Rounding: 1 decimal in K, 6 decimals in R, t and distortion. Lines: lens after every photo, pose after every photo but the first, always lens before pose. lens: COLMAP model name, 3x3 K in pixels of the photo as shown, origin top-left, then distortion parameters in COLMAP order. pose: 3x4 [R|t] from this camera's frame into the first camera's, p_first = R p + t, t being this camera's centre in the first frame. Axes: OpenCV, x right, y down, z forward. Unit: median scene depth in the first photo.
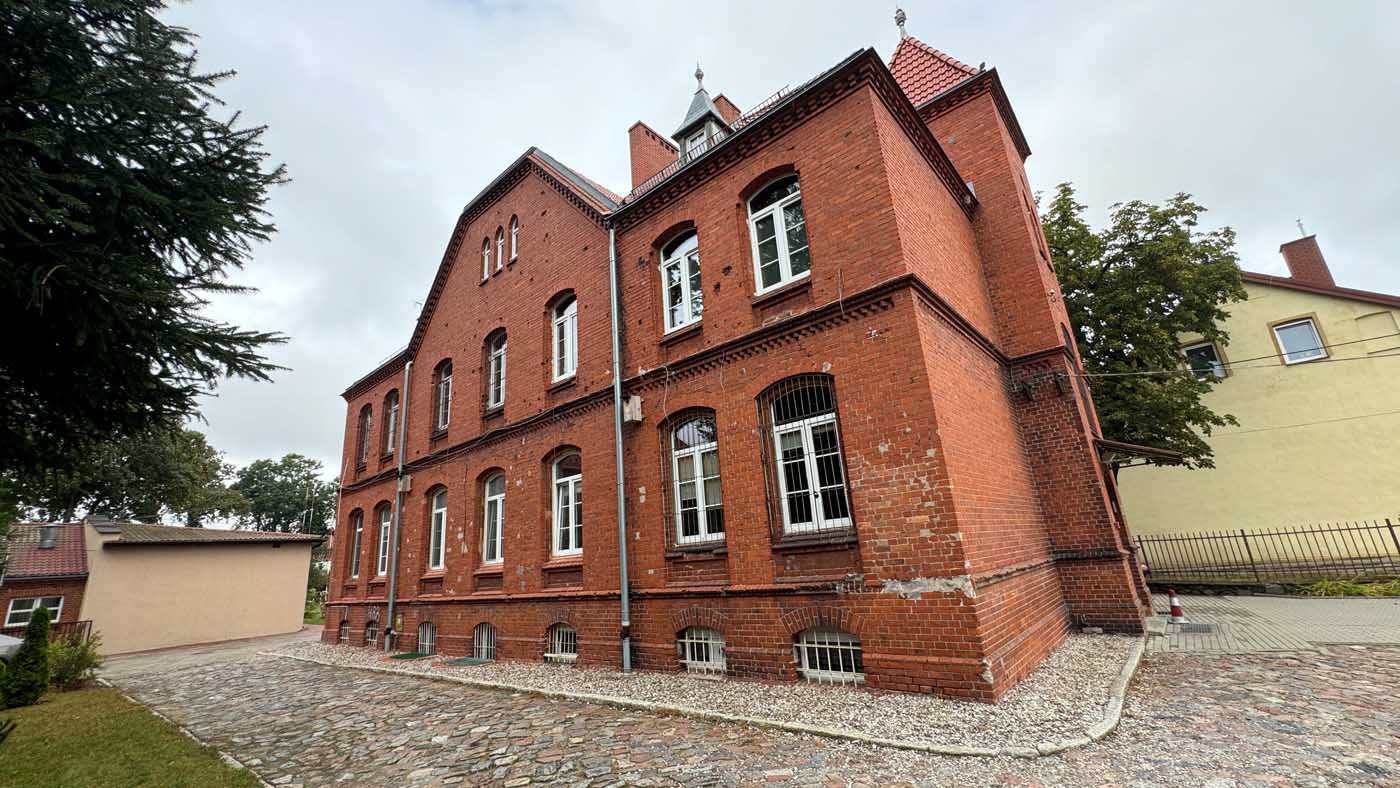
lens RADIAL K [[565.5, 0, 696.2], [0, 565.5, 393.2], [0, 0, 1]] dist [0.003524, 0.000417]
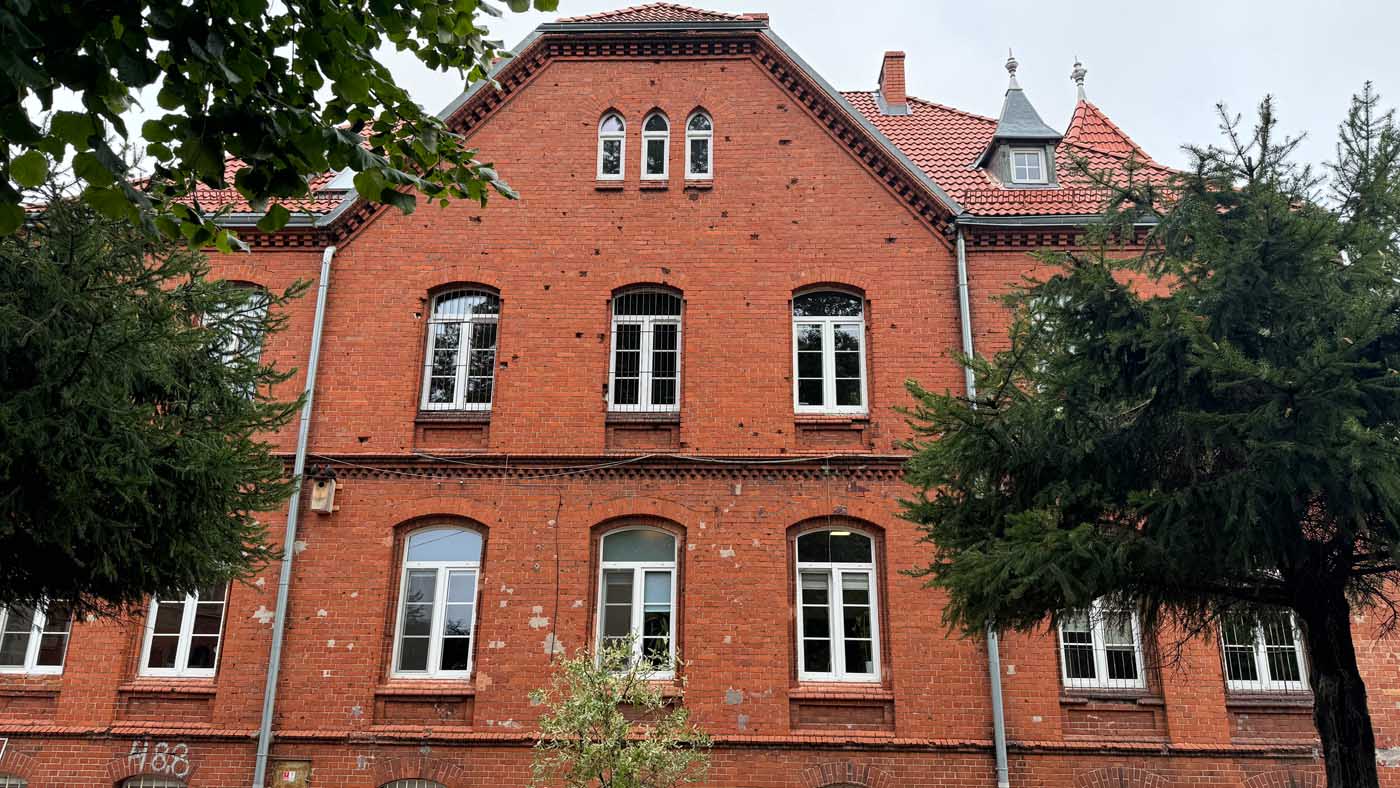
lens RADIAL K [[999.2, 0, 704.2], [0, 999.2, 401.4], [0, 0, 1]] dist [0.065086, -0.080398]
pose [[0.755161, 0.283173, 0.591224, -1.330146], [-0.251438, 0.958028, -0.137700, 0.201983], [-0.605402, -0.044670, 0.794666, 0.201402]]
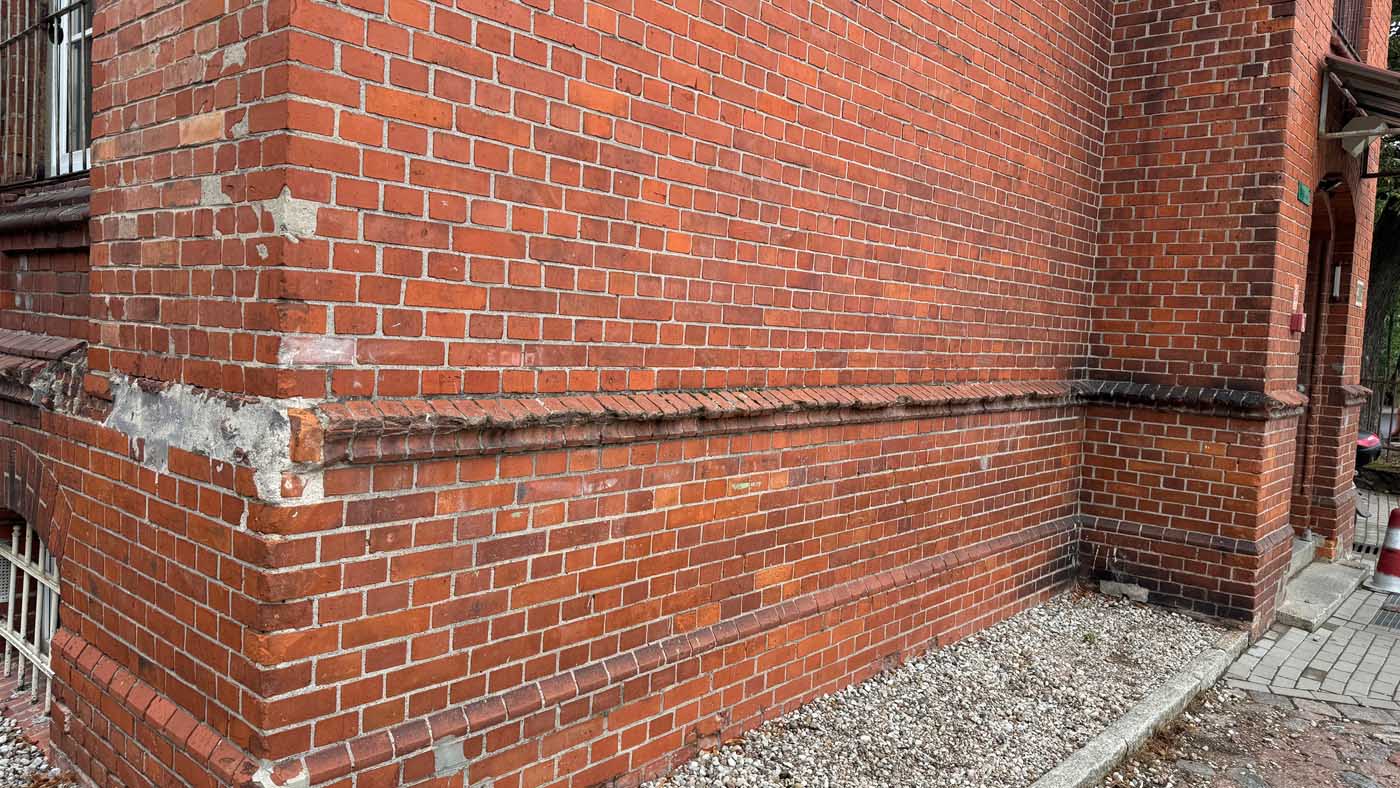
lens RADIAL K [[999.2, 0, 701.6], [0, 999.2, 382.6], [0, 0, 1]] dist [0.065086, -0.080398]
pose [[0.992001, 0.125929, 0.008724, 0.406543], [-0.121512, 0.933915, 0.336211, 0.112202], [0.034191, -0.334582, 0.941746, 0.428435]]
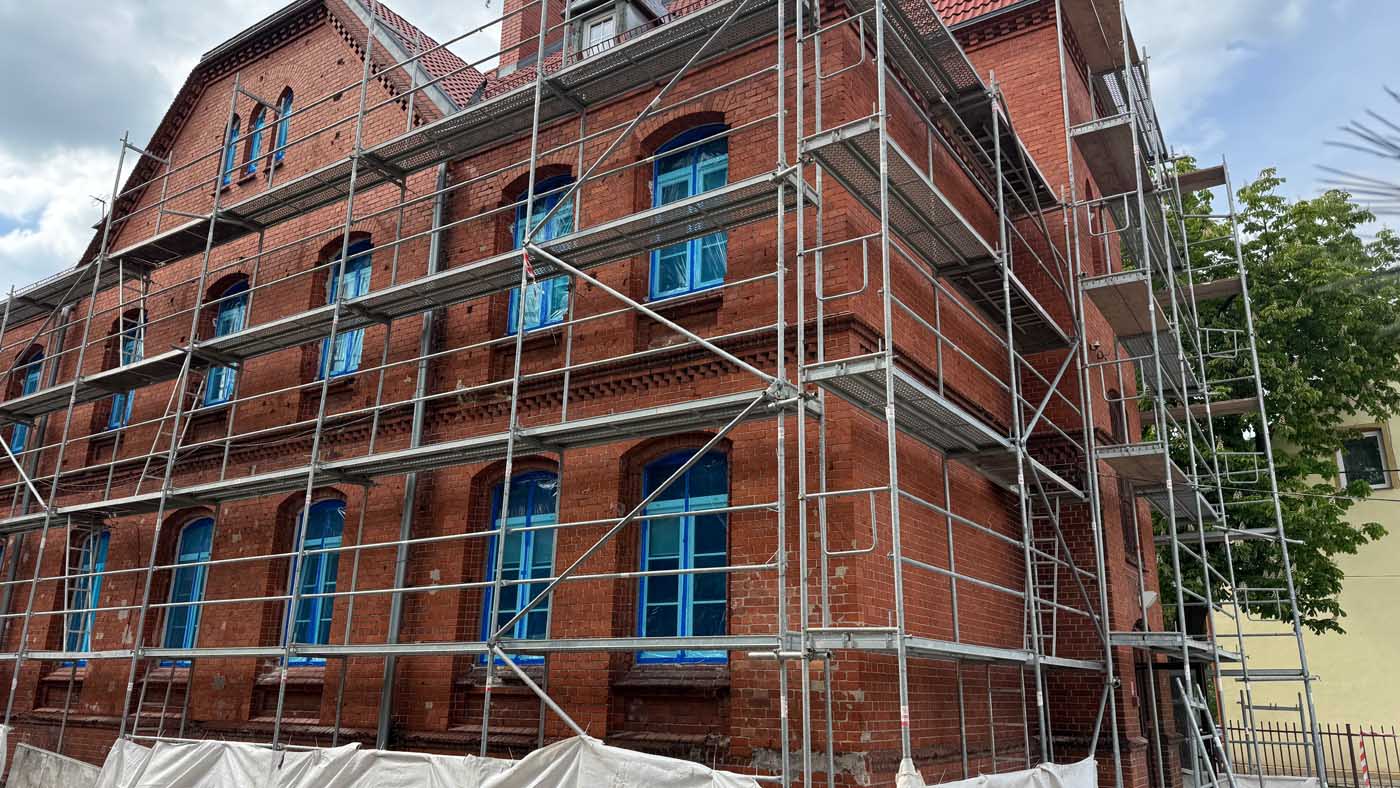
lens RADIAL K [[999.2, 0, 702.2], [0, 999.2, 395.3], [0, 0, 1]] dist [0.065086, -0.080398]
pose [[0.986907, 0.124602, 0.102419, 0.061119], [-0.124116, 0.992205, -0.011127, -0.055516], [-0.103007, -0.001730, 0.994679, -0.158567]]
